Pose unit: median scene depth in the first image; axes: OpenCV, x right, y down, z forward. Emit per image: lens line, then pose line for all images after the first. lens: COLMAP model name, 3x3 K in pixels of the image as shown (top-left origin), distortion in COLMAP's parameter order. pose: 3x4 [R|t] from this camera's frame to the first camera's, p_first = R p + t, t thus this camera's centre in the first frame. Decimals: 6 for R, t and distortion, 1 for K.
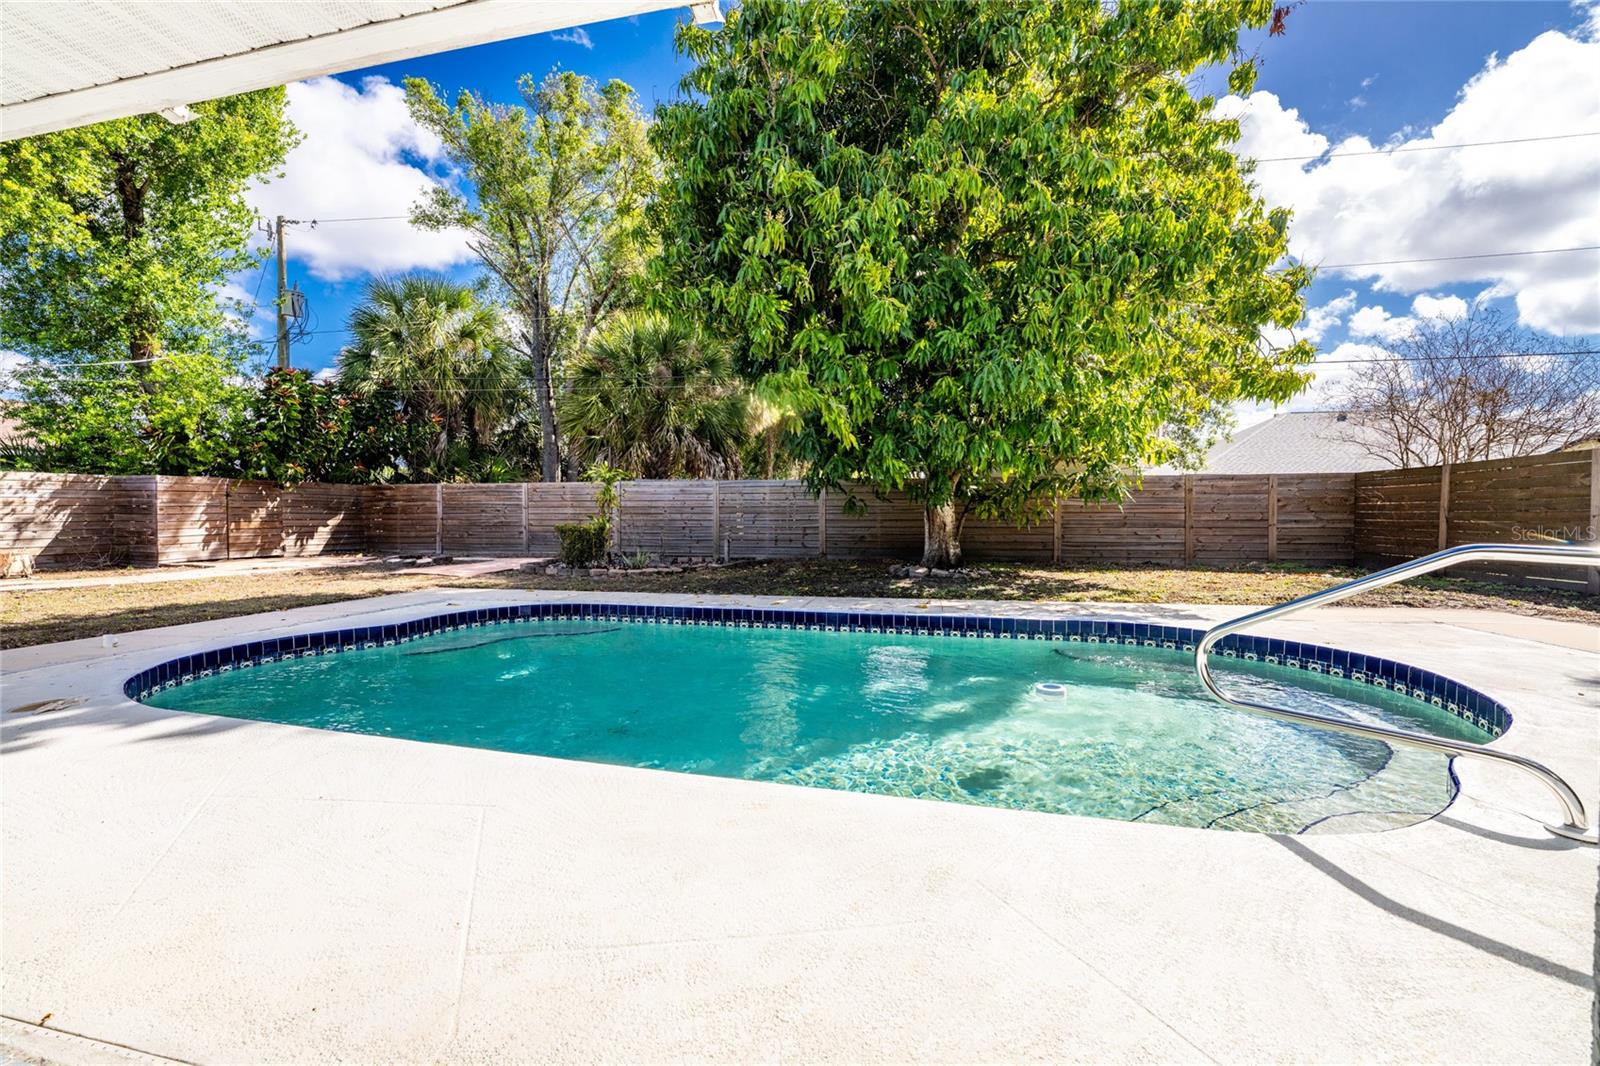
lens RADIAL K [[652.3, 0, 782.4], [0, 652.3, 525.9], [0, 0, 1]] dist [-0.014311, 0.000603]
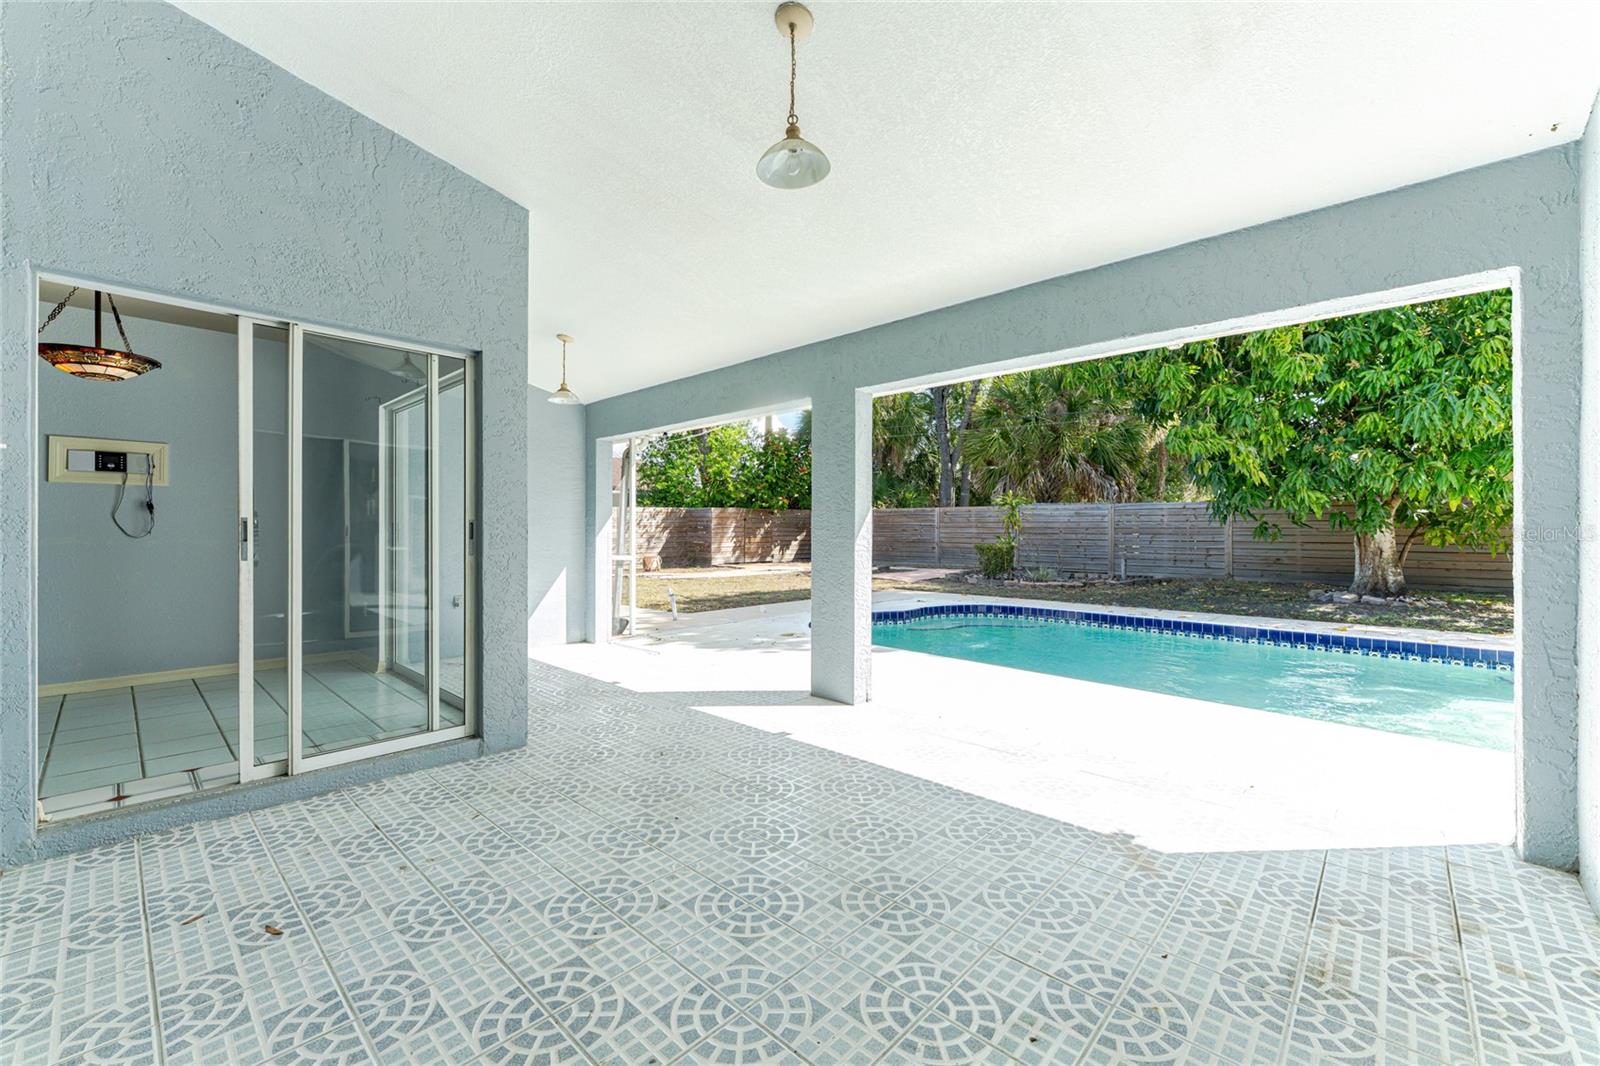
lens RADIAL K [[633.0, 0, 802.1], [0, 633.0, 528.0], [0, 0, 1]] dist [-0.001549, -0.000329]
pose [[0.863018, 0.002383, -0.505168, -0.018373], [-0.010380, 0.999861, -0.013016, -0.014198], [0.505067, 0.016476, 0.862923, -0.241146]]
